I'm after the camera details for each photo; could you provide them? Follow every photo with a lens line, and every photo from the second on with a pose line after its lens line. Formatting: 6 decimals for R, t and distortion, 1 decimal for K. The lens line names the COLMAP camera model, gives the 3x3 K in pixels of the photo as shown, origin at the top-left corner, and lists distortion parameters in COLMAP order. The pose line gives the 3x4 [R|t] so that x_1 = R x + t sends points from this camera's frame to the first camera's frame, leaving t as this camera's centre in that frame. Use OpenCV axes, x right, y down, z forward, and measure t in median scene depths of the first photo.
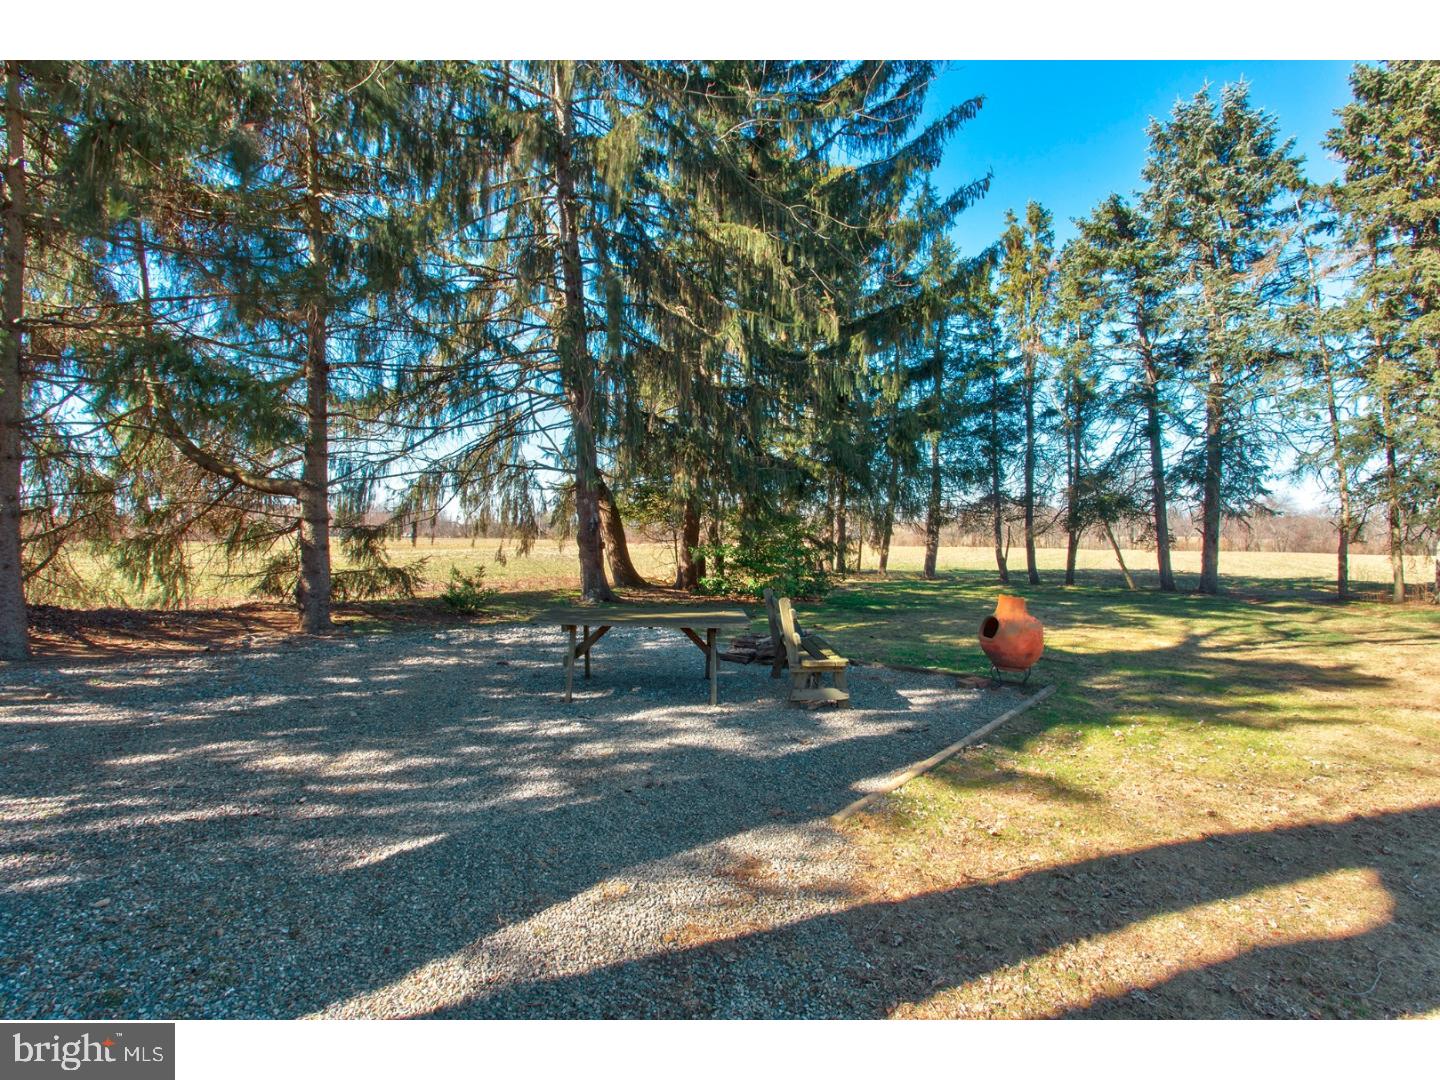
lens RADIAL K [[676.6, 0, 723.0], [0, 676.6, 537.7], [0, 0, 1]] dist [-0.003172, 0.000388]
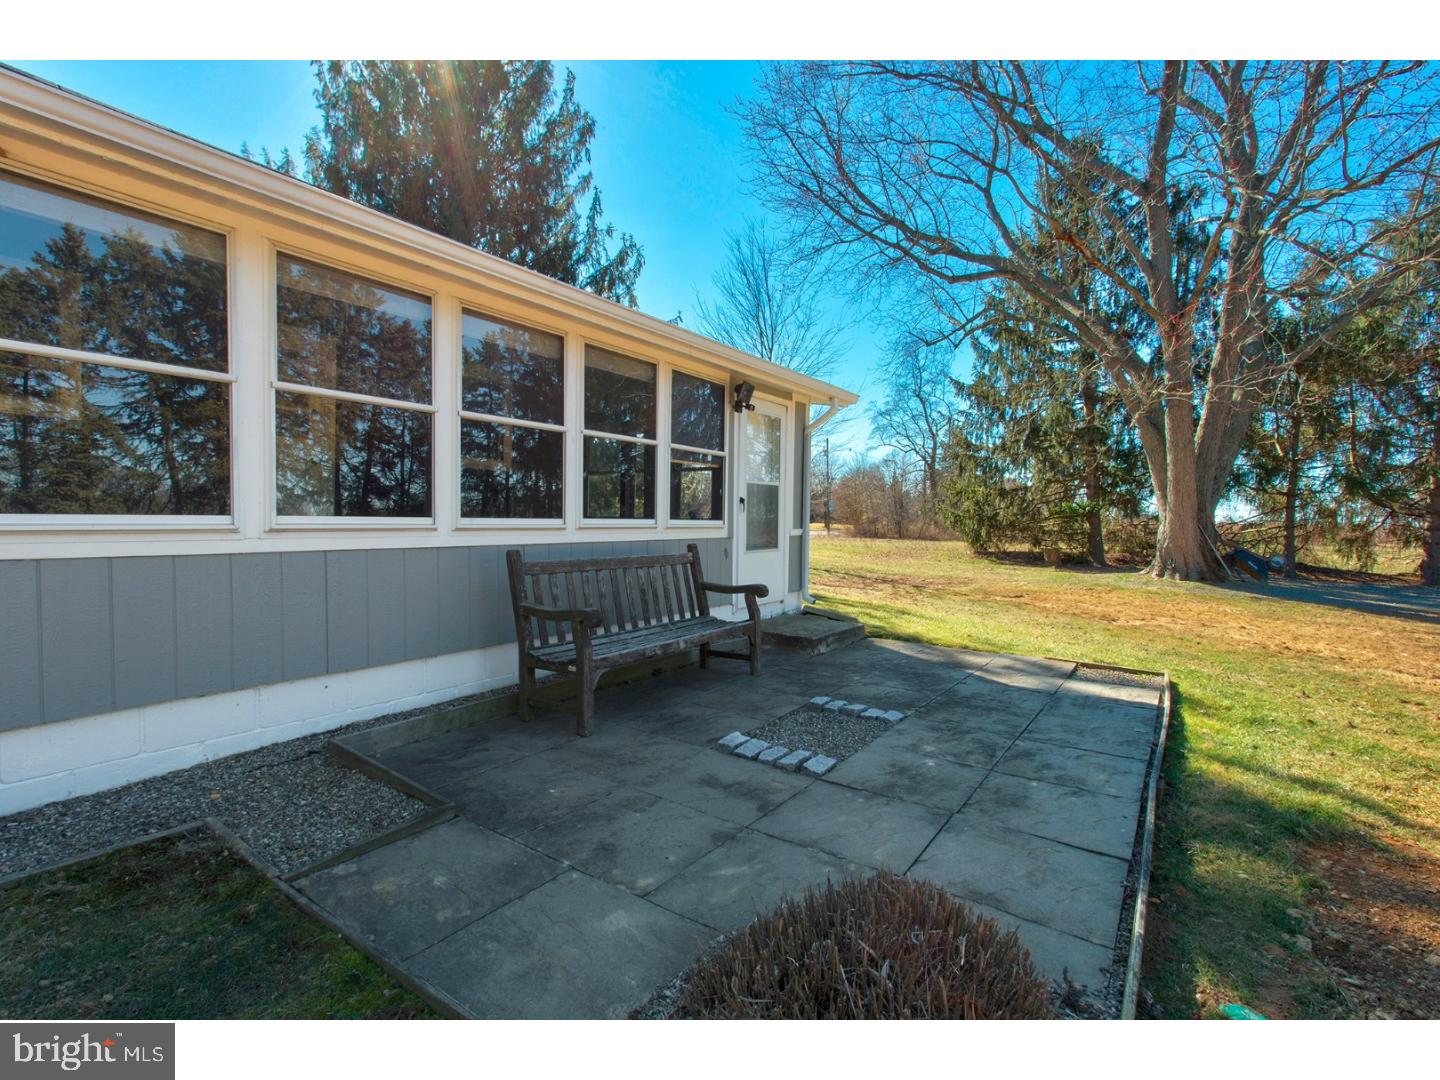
lens RADIAL K [[676.6, 0, 723.0], [0, 676.6, 538.8], [0, 0, 1]] dist [-0.003172, 0.000388]
pose [[0.073522, 0.021237, -0.997067, 0.986568], [-0.018131, 0.999636, 0.019955, -0.004589], [0.997129, 0.016611, 0.073880, -0.987704]]
